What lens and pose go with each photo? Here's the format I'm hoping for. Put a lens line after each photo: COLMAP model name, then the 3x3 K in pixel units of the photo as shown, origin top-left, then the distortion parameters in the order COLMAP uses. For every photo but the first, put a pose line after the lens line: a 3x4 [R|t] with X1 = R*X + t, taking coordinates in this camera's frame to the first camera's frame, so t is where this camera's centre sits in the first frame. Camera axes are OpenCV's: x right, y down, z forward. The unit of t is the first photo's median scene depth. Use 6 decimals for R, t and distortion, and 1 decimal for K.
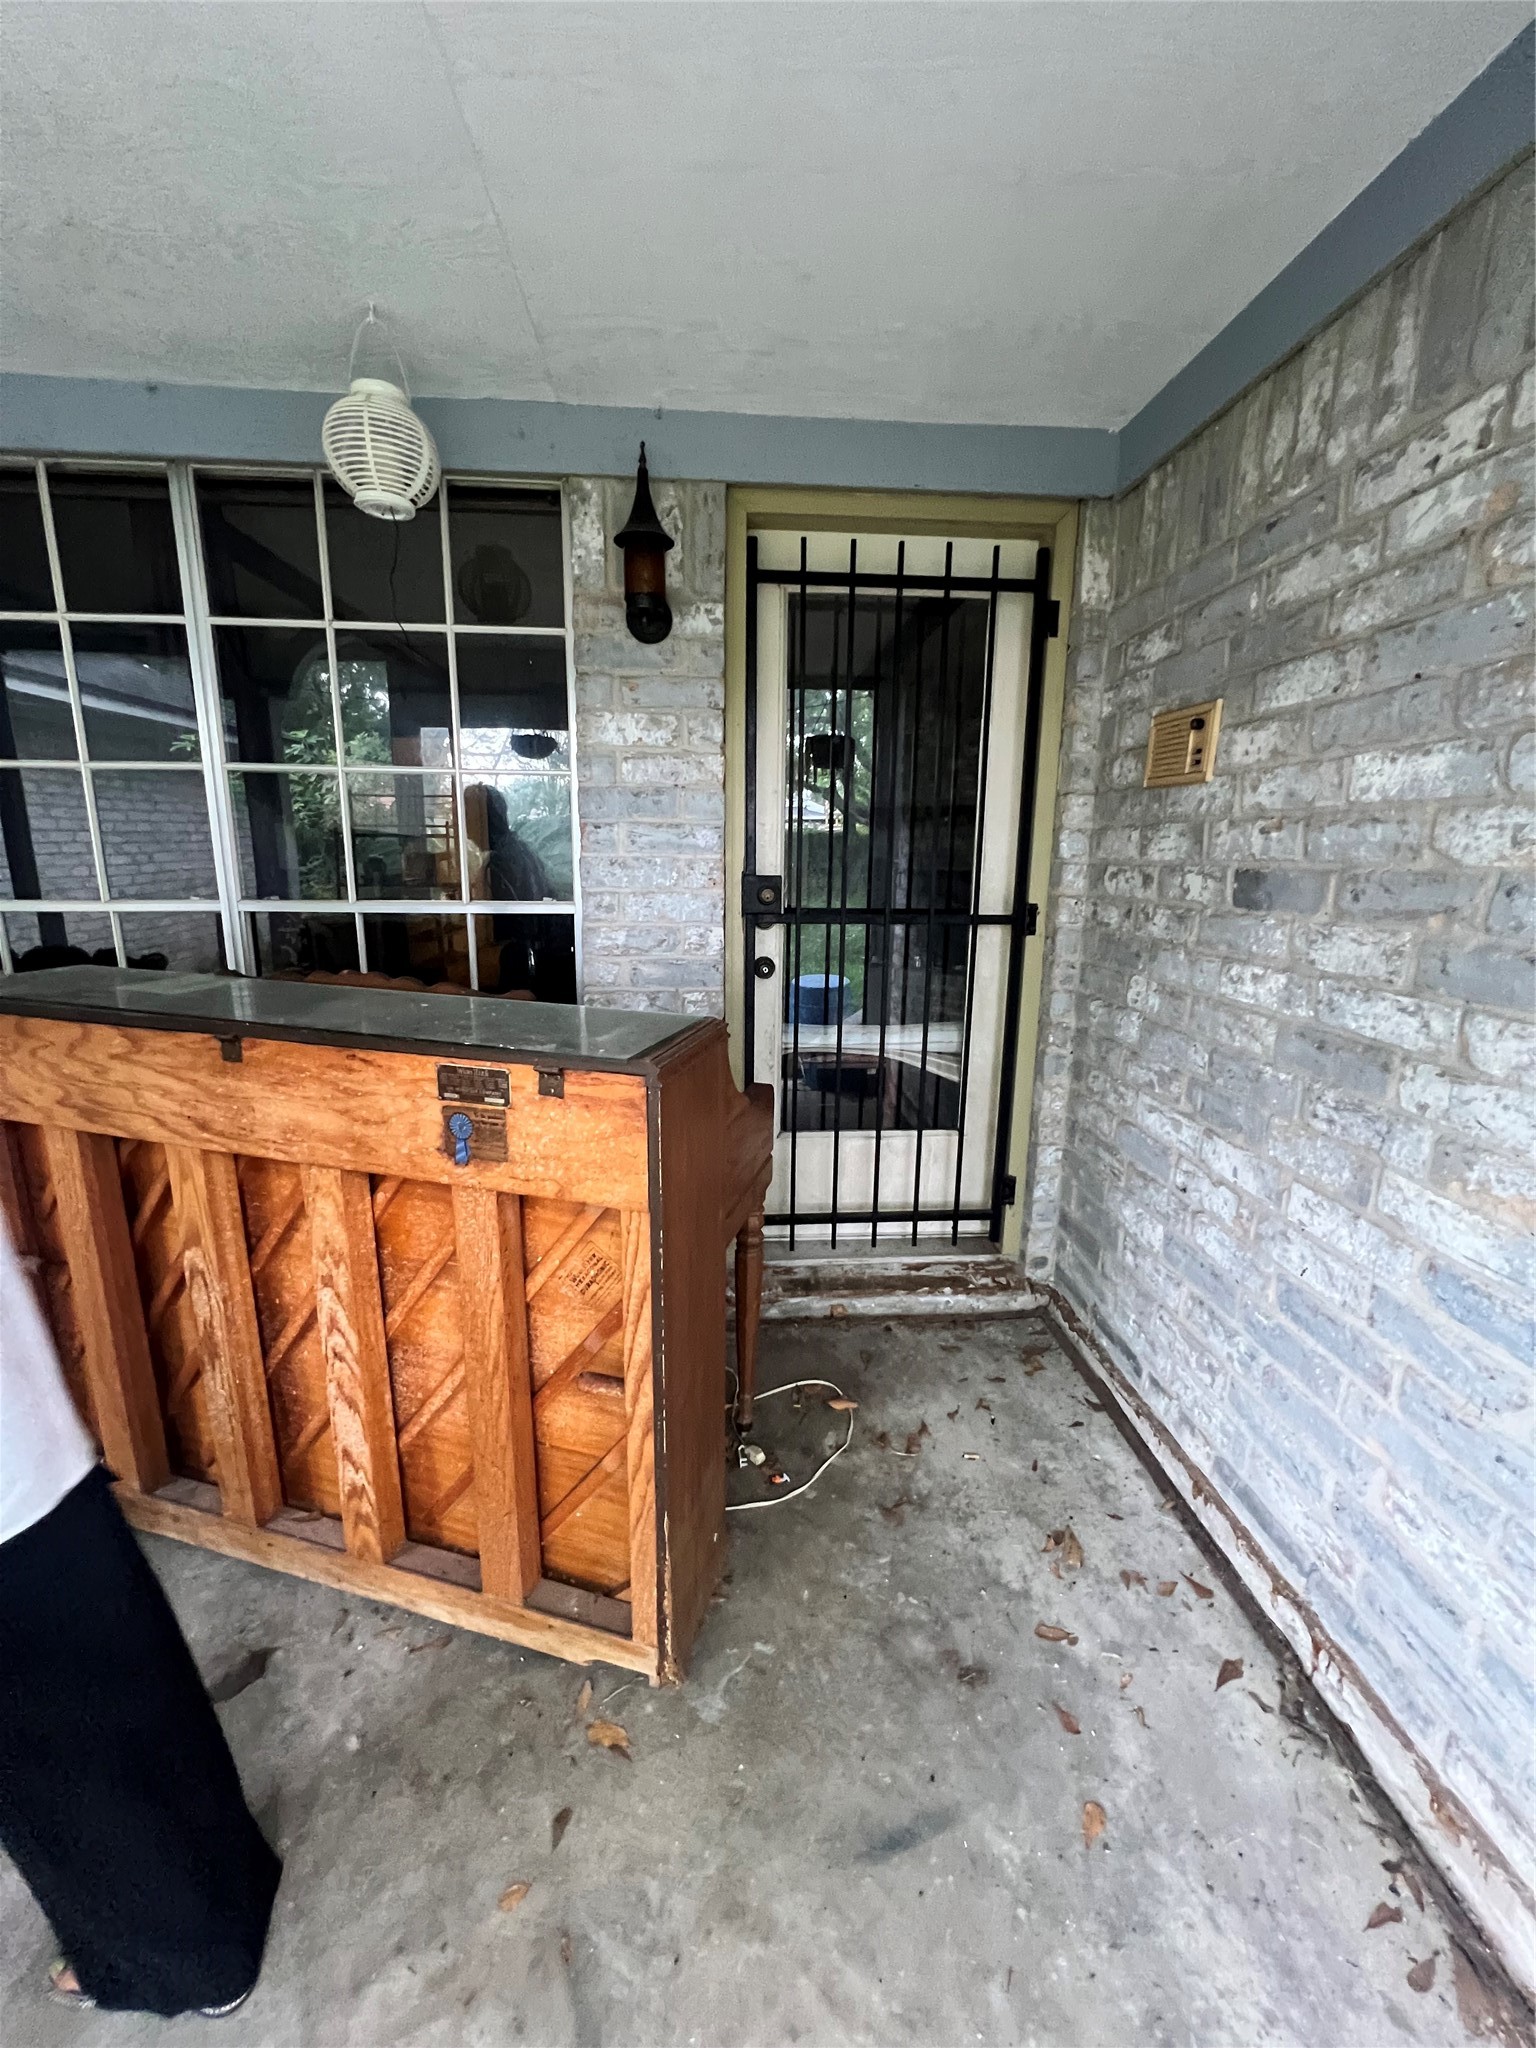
lens RADIAL K [[821.8, 0, 768.0], [0, 821.8, 1024.0], [0, 0, 1]] dist [-0.008861, 0.000099]
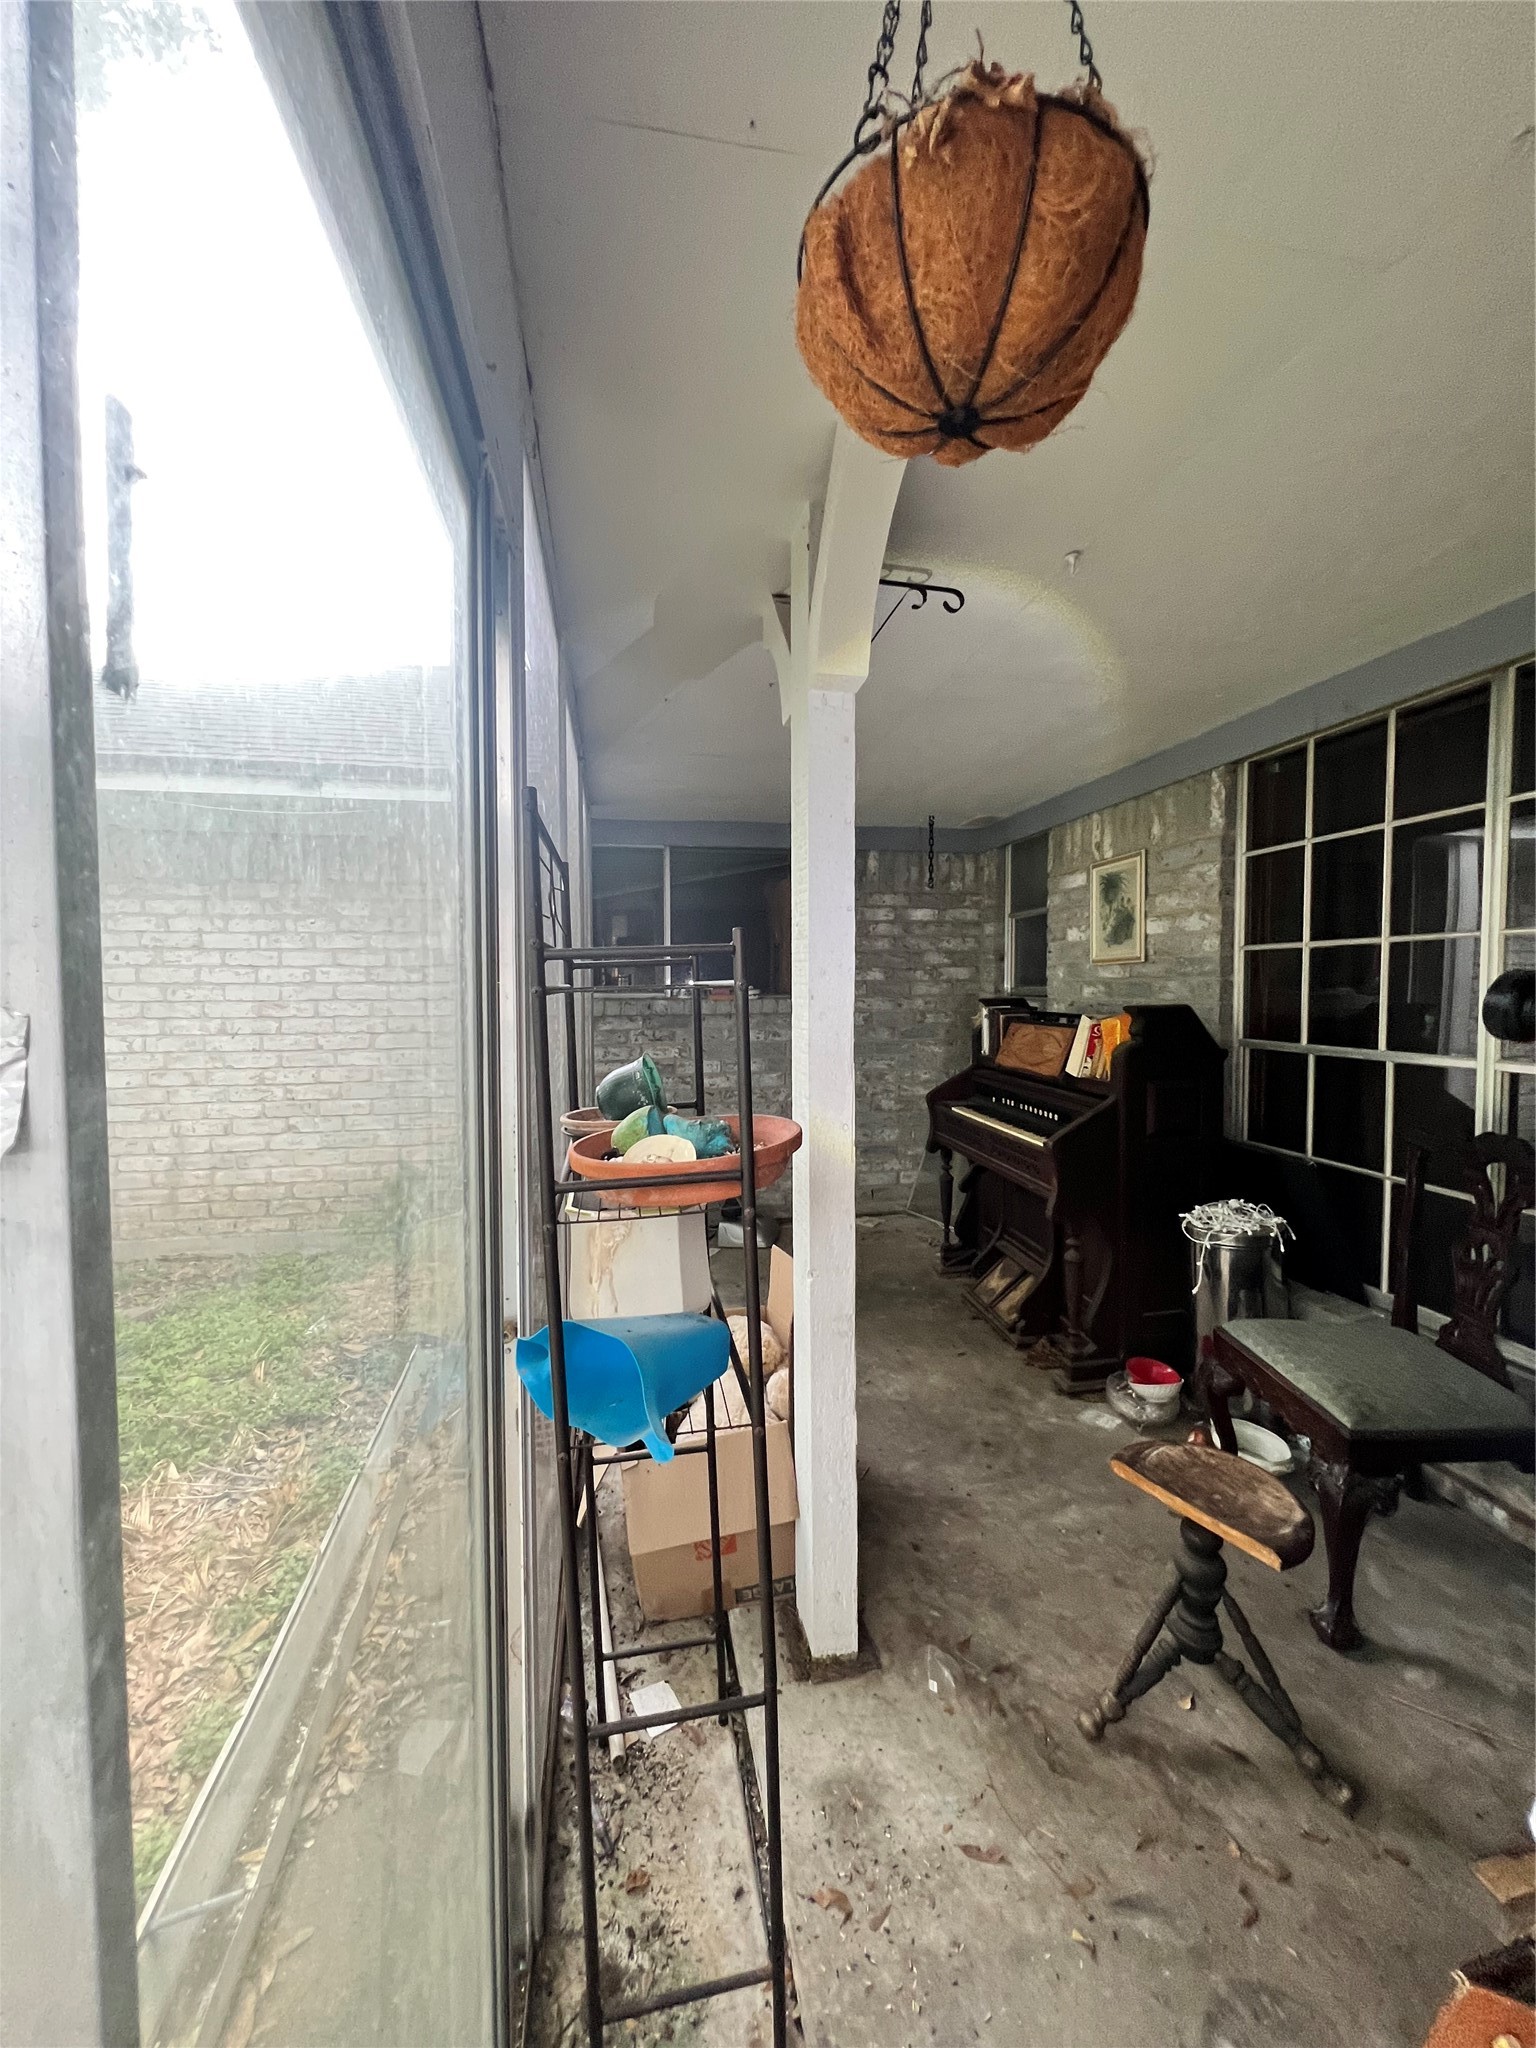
lens RADIAL K [[819.1, 0, 768.0], [0, 819.1, 1024.0], [0, 0, 1]] dist [-0.000268, -0.000017]
pose [[0.098546, 0.029488, -0.994696, 0.460405], [-0.222847, 0.974830, 0.006821, -0.004191], [0.969860, 0.220992, 0.102636, 0.042210]]
